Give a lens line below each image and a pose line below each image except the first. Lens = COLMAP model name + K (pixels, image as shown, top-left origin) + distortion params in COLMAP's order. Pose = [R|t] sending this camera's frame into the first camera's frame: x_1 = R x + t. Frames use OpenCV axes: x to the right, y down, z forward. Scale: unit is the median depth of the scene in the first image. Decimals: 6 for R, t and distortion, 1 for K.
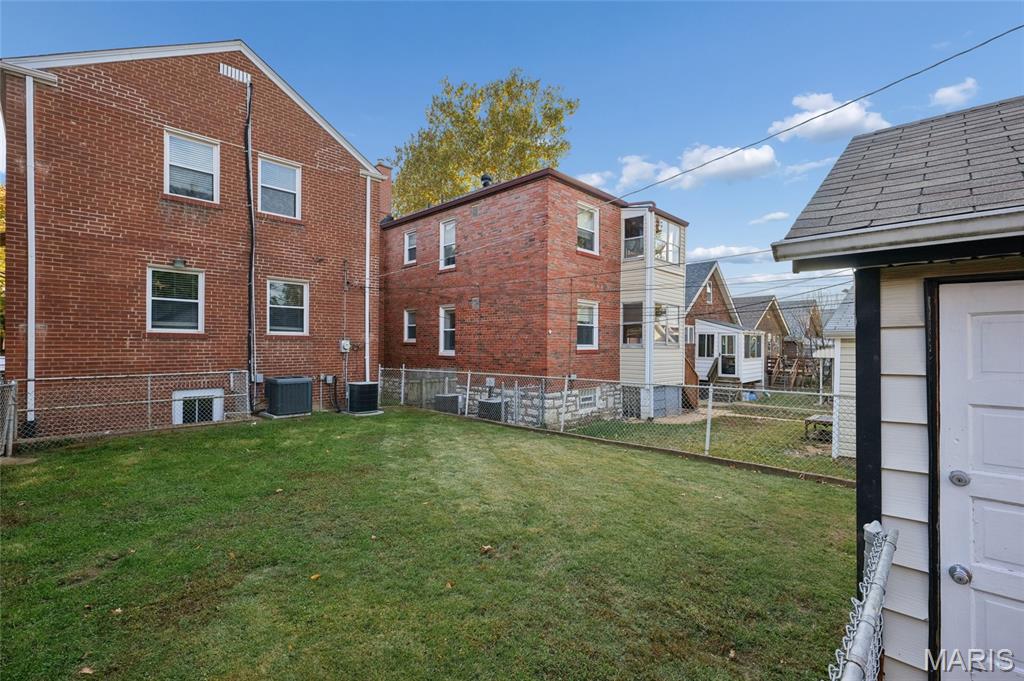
lens RADIAL K [[459.0, 0, 512.3], [0, 459.0, 346.2], [0, 0, 1]] dist [-0.000860, 0.000447]
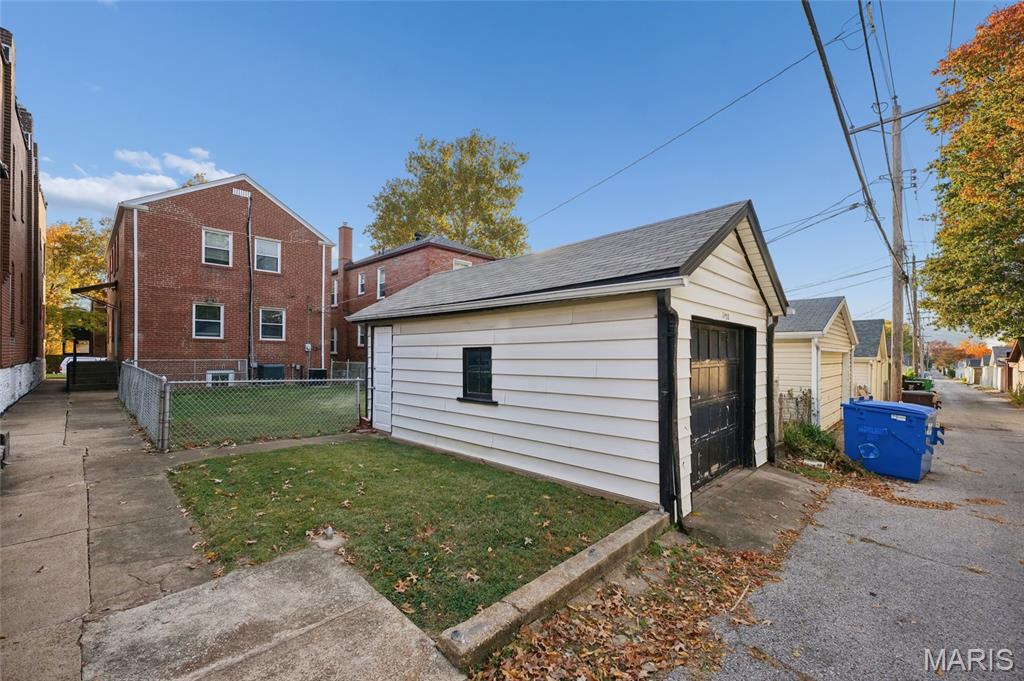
lens RADIAL K [[419.3, 0, 505.0], [0, 419.3, 355.4], [0, 0, 1]] dist [0.004357, 0.000117]
pose [[0.999963, 0.004723, -0.007242, 0.415281], [-0.004708, 0.999987, 0.002001, 0.025694], [0.007251, -0.001967, 0.999972, -0.598510]]
